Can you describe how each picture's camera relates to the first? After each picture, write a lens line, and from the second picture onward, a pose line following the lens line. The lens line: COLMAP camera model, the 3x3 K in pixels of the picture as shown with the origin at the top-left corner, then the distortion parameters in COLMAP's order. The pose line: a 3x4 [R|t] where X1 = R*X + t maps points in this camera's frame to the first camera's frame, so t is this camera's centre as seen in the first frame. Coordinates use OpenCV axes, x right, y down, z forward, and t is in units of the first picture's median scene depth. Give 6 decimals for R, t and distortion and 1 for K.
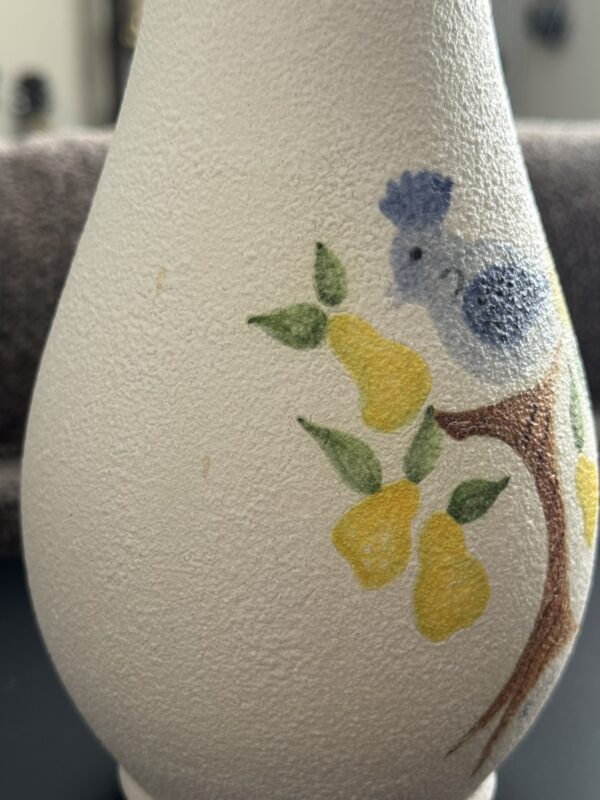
lens RADIAL K [[1310.1, 0, 300.0], [0, 1310.1, 400.0], [0, 0, 1]] dist [0.061092, -0.008198]
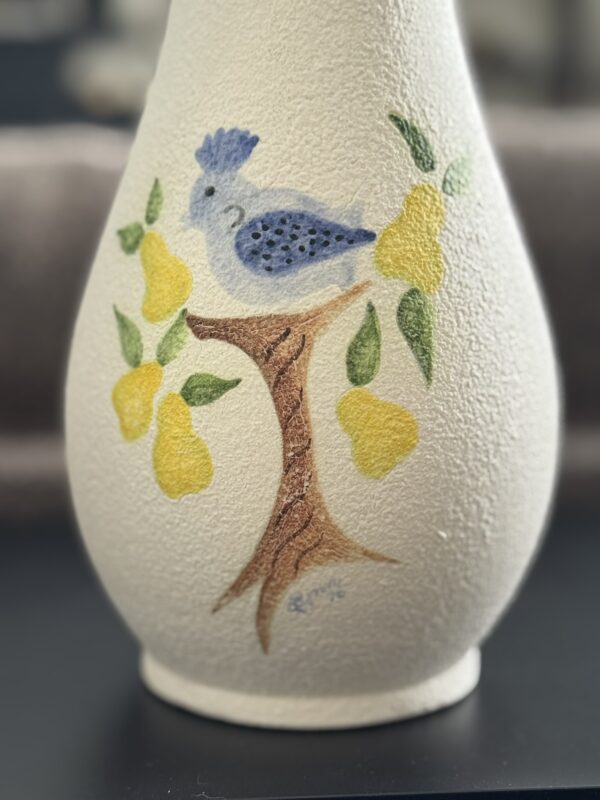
lens RADIAL K [[1704.4, 0, 300.0], [0, 1704.4, 400.0], [0, 0, 1]] dist [-0.004645, 0.309119]
pose [[0.650039, 0.147912, -0.745367, 1.406162], [-0.199164, 0.979747, 0.020731, 0.034387], [0.733337, 0.134974, 0.666332, -0.007494]]
